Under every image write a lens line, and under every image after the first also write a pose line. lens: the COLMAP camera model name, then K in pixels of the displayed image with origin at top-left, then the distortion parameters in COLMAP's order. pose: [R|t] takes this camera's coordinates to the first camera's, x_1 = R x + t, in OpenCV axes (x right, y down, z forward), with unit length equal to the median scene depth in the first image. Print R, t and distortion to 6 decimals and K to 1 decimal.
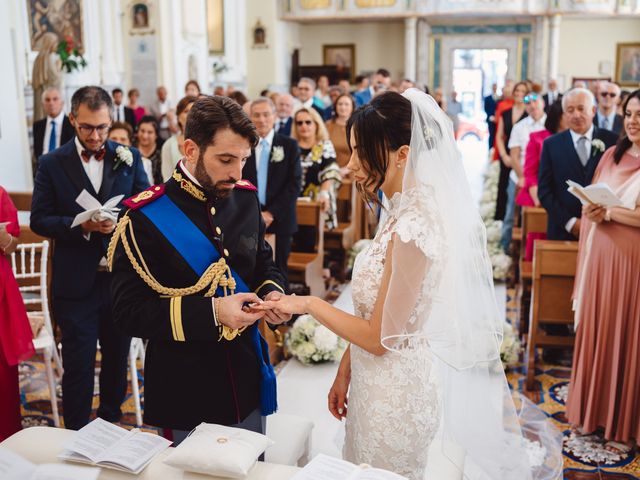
lens RADIAL K [[676.0, 0, 320.0], [0, 676.0, 240.0], [0, 0, 1]] dist [-0.155023, 0.018564]
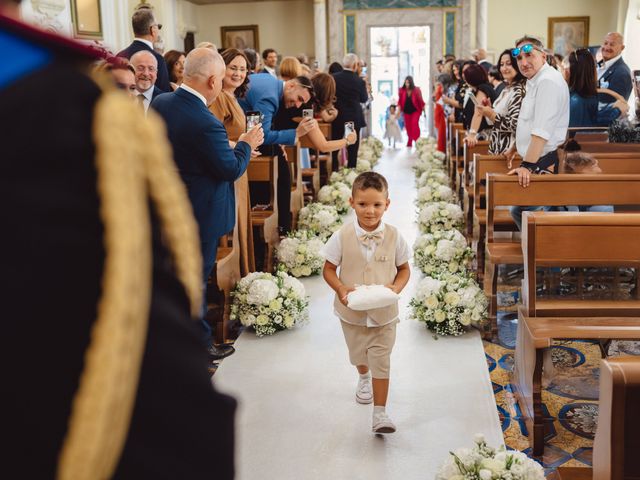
lens RADIAL K [[676.0, 0, 320.0], [0, 676.0, 240.0], [0, 0, 1]] dist [-0.155023, 0.018564]
pose [[0.991914, -0.046265, 0.118180, 0.019913], [0.046304, 0.998924, 0.002414, -0.010956], [-0.118165, 0.003078, 0.992989, 0.138112]]
